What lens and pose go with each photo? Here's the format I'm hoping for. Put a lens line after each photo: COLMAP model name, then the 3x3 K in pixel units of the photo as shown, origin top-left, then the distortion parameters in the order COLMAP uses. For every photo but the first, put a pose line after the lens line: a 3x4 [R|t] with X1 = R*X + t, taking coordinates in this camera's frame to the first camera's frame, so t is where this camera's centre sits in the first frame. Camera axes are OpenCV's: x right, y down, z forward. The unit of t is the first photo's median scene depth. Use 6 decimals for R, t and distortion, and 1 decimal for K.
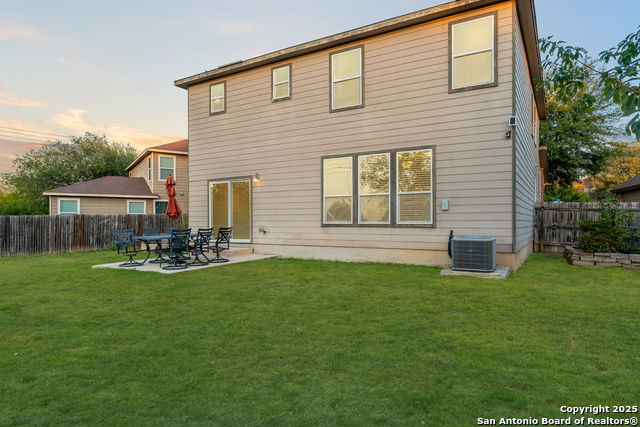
lens RADIAL K [[398.7, 0, 321.0], [0, 398.7, 210.2], [0, 0, 1]] dist [0.000846, 0.000045]
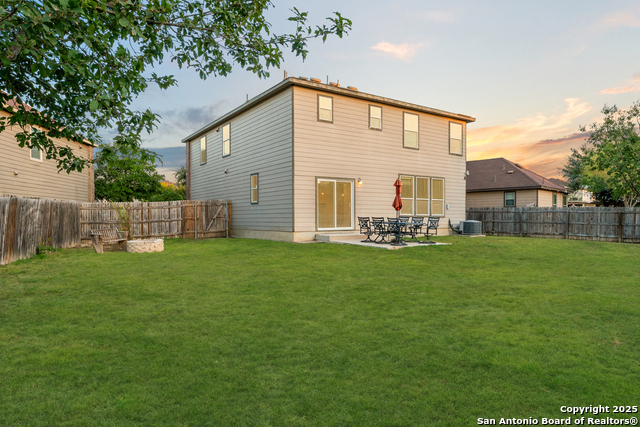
lens RADIAL K [[398.7, 0, 321.3], [0, 398.7, 218.6], [0, 0, 1]] dist [0.000846, 0.000045]
pose [[0.426535, 0.004388, 0.904460, -1.467556], [-0.032259, 0.999426, 0.010365, 0.038082], [-0.903896, -0.033598, 0.426432, 0.540846]]
